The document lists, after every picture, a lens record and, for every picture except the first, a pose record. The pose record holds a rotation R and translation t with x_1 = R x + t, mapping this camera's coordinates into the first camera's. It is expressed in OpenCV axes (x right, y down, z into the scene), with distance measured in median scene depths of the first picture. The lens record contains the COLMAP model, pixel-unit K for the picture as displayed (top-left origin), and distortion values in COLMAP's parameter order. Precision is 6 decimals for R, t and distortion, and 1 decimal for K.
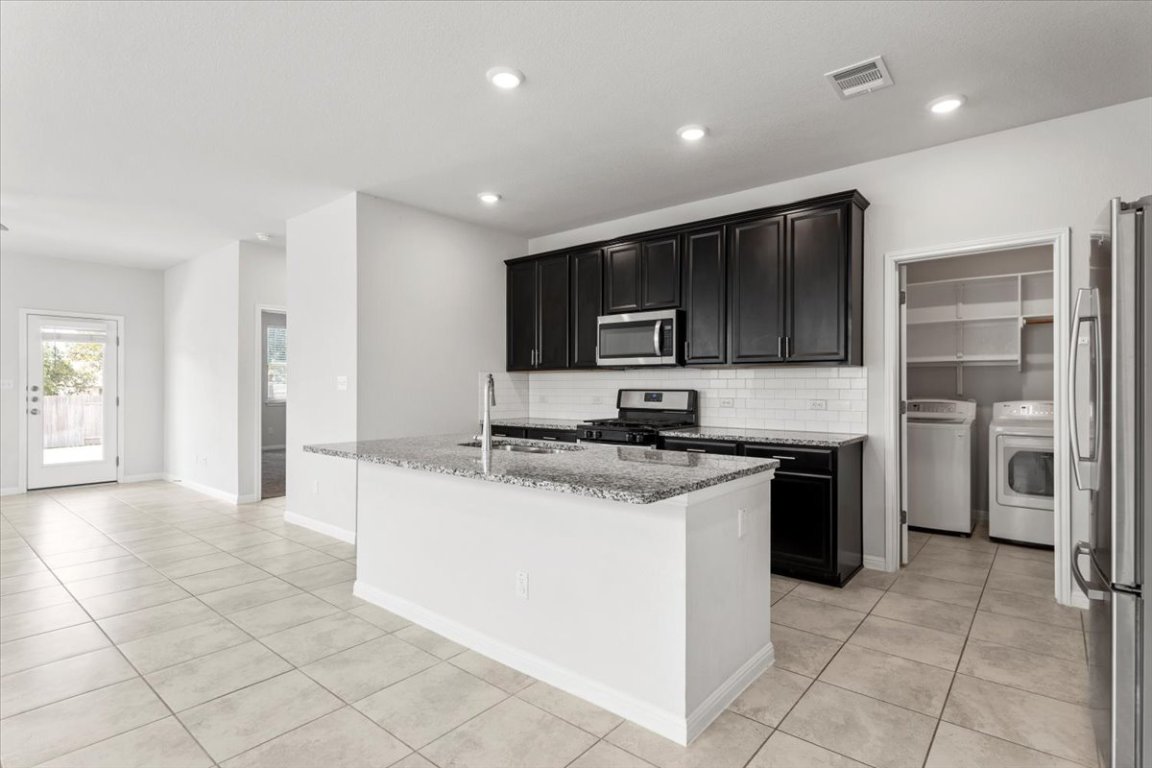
lens RADIAL K [[561.4, 0, 577.5], [0, 561.4, 386.9], [0, 0, 1]] dist [-0.002367, 0.000193]
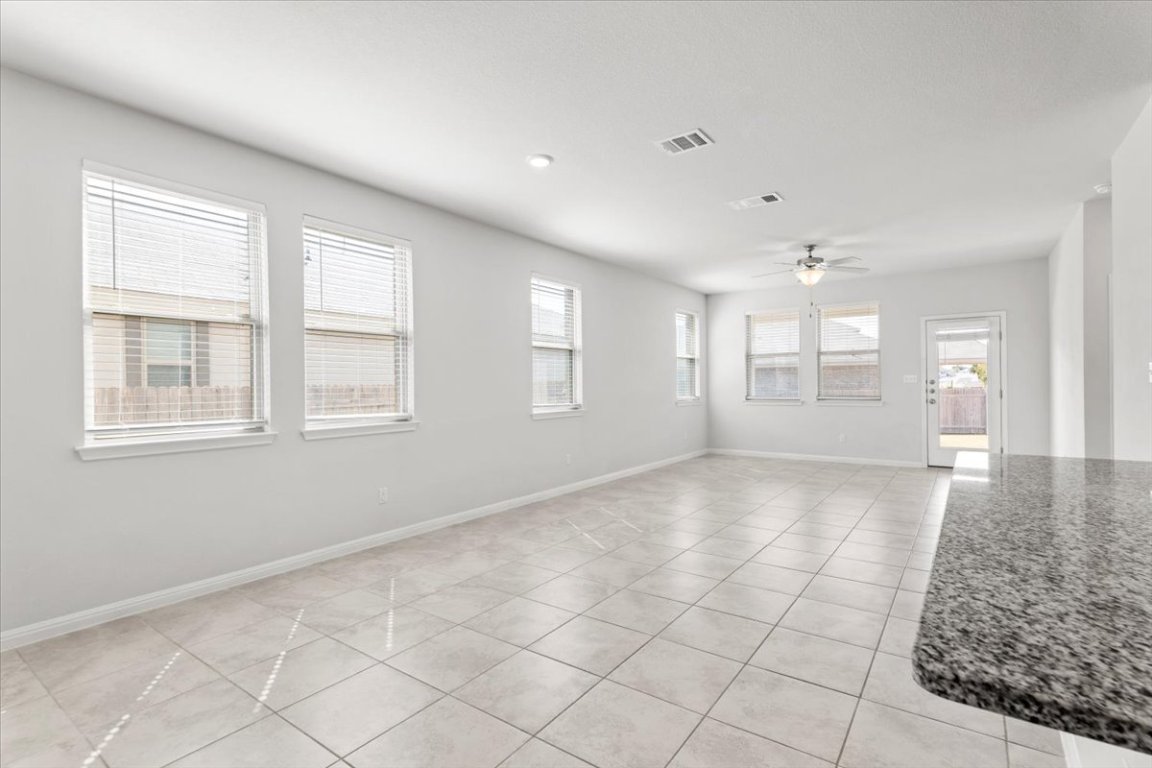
lens RADIAL K [[543.1, 0, 607.0], [0, 543.1, 383.0], [0, 0, 1]] dist [0.004682, 0.000348]
pose [[0.094984, -0.002866, -0.995475, 0.194619], [0.009487, 0.999953, -0.001973, 0.000967], [0.995434, -0.009257, 0.095007, 0.317515]]
